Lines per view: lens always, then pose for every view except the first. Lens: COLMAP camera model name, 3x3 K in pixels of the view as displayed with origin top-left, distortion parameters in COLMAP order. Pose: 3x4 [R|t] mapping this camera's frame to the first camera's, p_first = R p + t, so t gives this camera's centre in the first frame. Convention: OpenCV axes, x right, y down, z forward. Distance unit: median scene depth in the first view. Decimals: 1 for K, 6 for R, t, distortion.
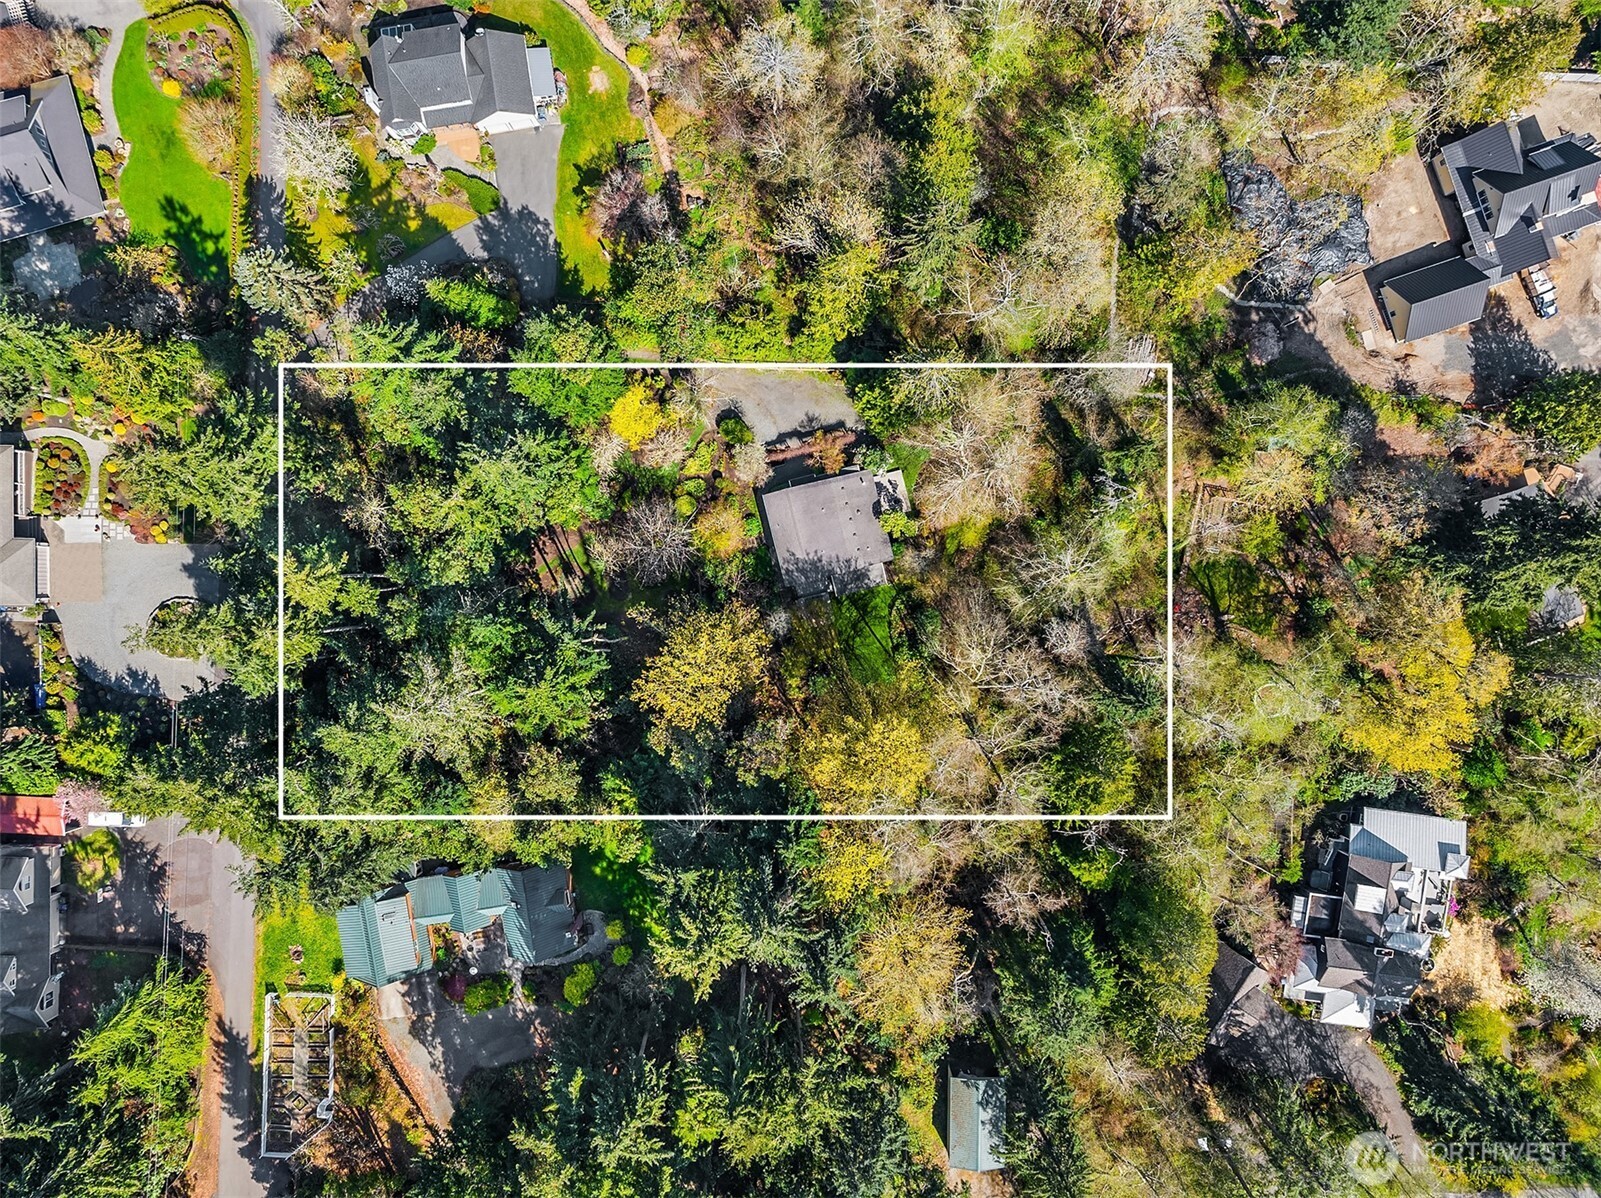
lens RADIAL K [[1131.7, 0, 778.7], [0, 1131.7, 600.2], [0, 0, 1]] dist [-0.034135, -0.005454]
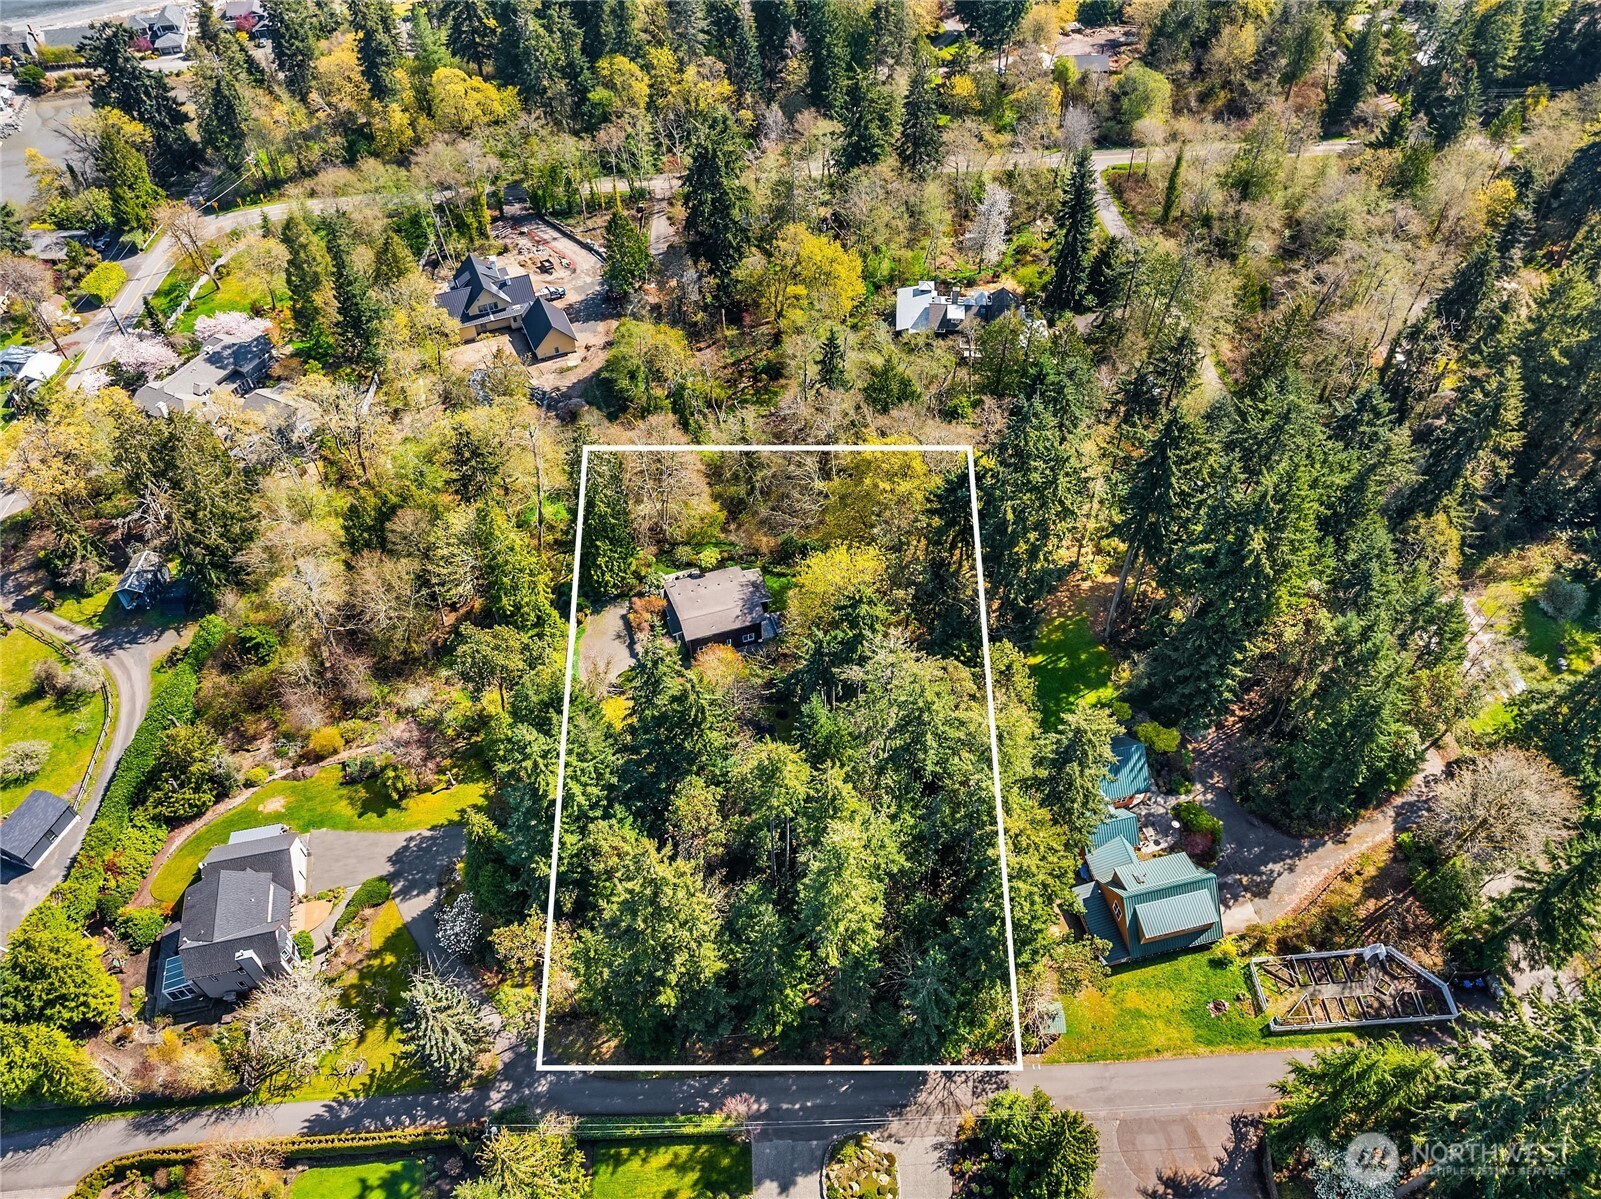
lens RADIAL K [[1149.7, 0, 809.6], [0, 1149.7, 594.4], [0, 0, 1]] dist [-0.067142, 0.044141]
pose [[-0.079061, -0.735871, 0.672490, -0.750428], [0.996785, -0.067144, 0.043713, -0.016824], [0.012986, 0.673784, 0.738814, 0.129586]]
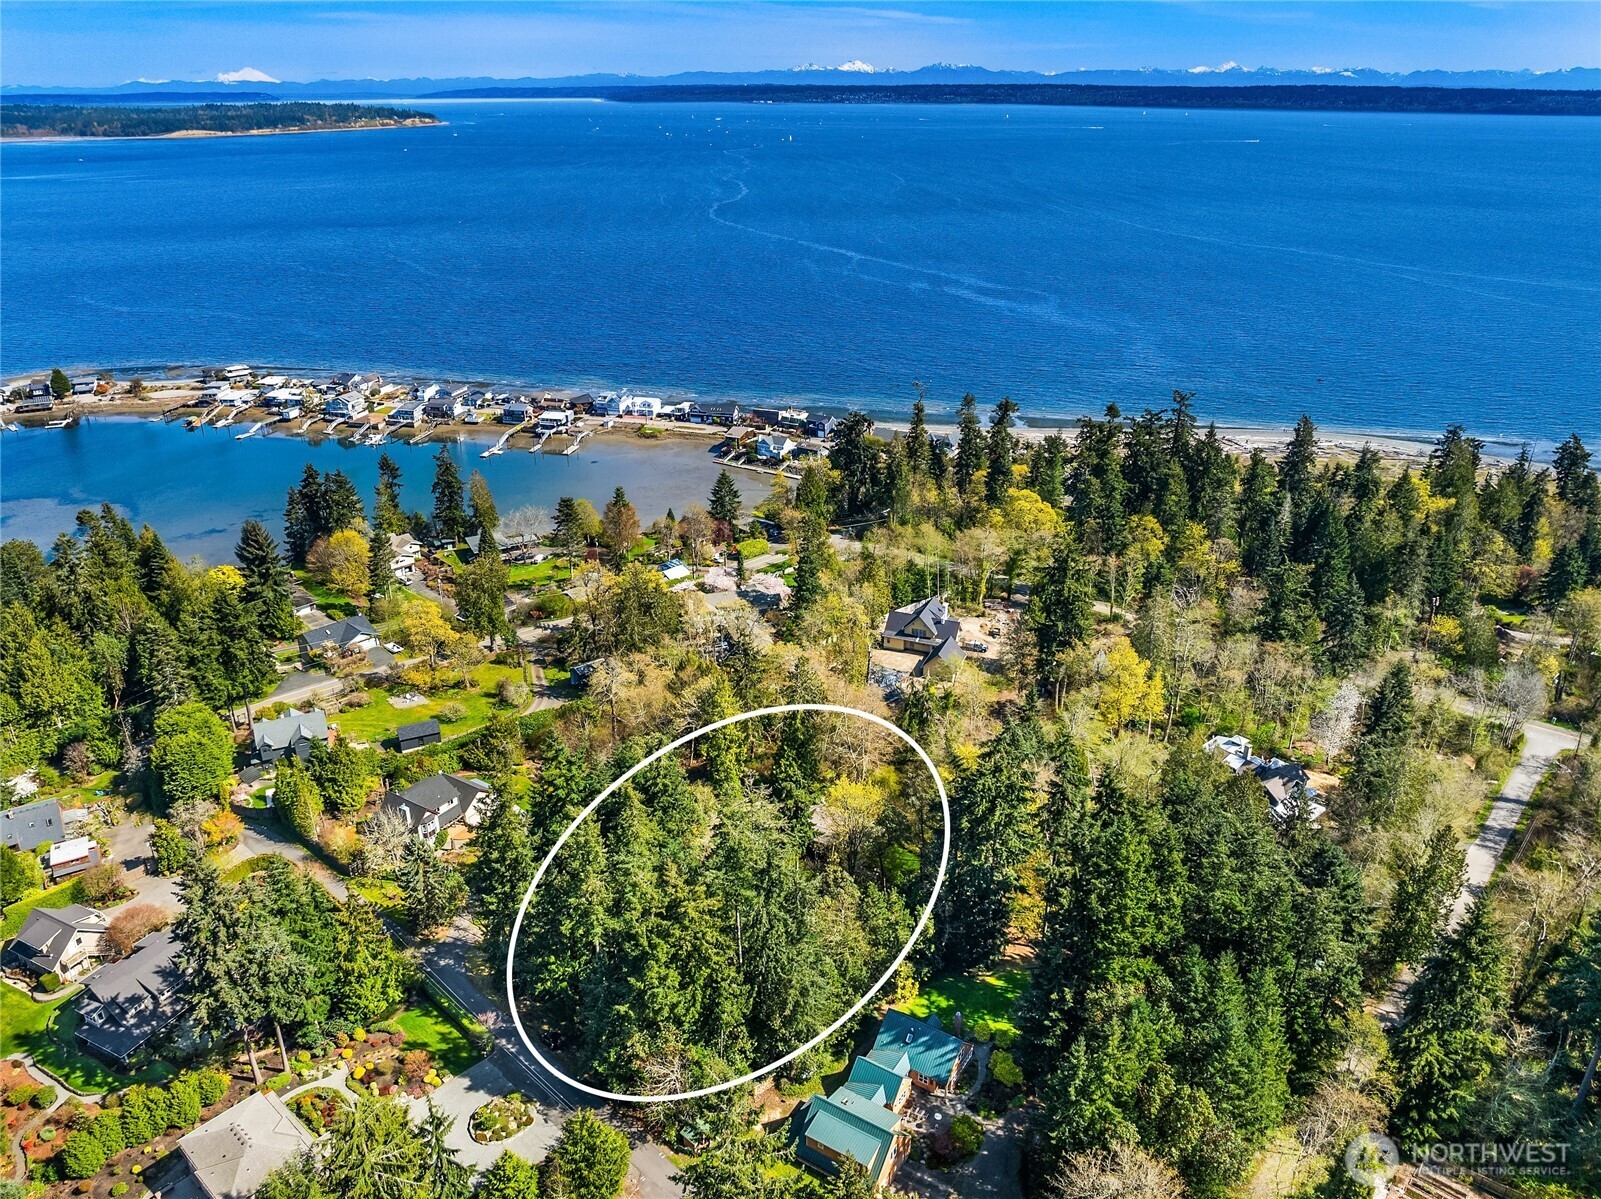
lens RADIAL K [[1131.7, 0, 778.7], [0, 1131.7, 600.7], [0, 0, 1]] dist [-0.034135, -0.005454]
pose [[0.663627, -0.306086, 0.682577, -0.909649], [0.748005, 0.260106, -0.610600, 0.714817], [0.009354, 0.915782, 0.401567, 0.150747]]
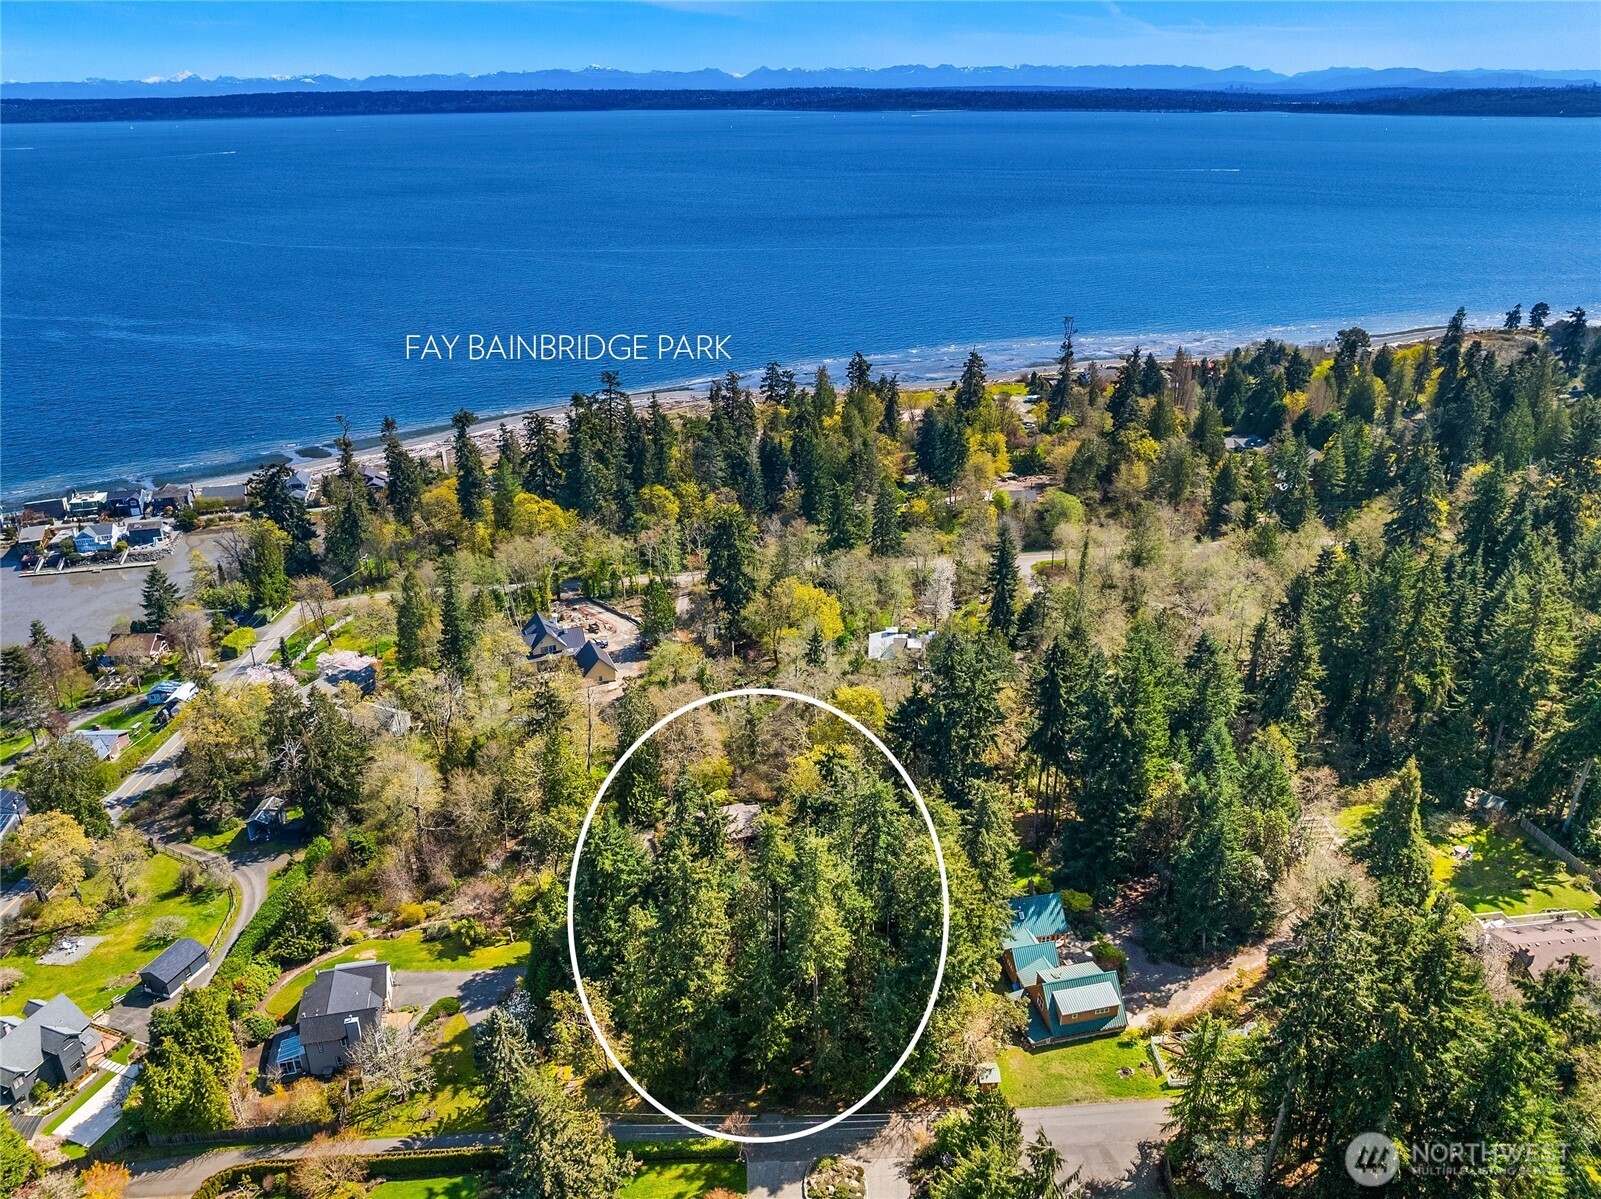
lens RADIAL K [[1131.7, 0, 778.7], [0, 1131.7, 600.7], [0, 0, 1]] dist [-0.034135, -0.005454]
pose [[-0.056479, -0.407854, 0.911299, -1.190298], [0.998073, -0.046561, 0.041018, -0.038711], [0.025701, 0.911859, 0.409698, 0.138411]]
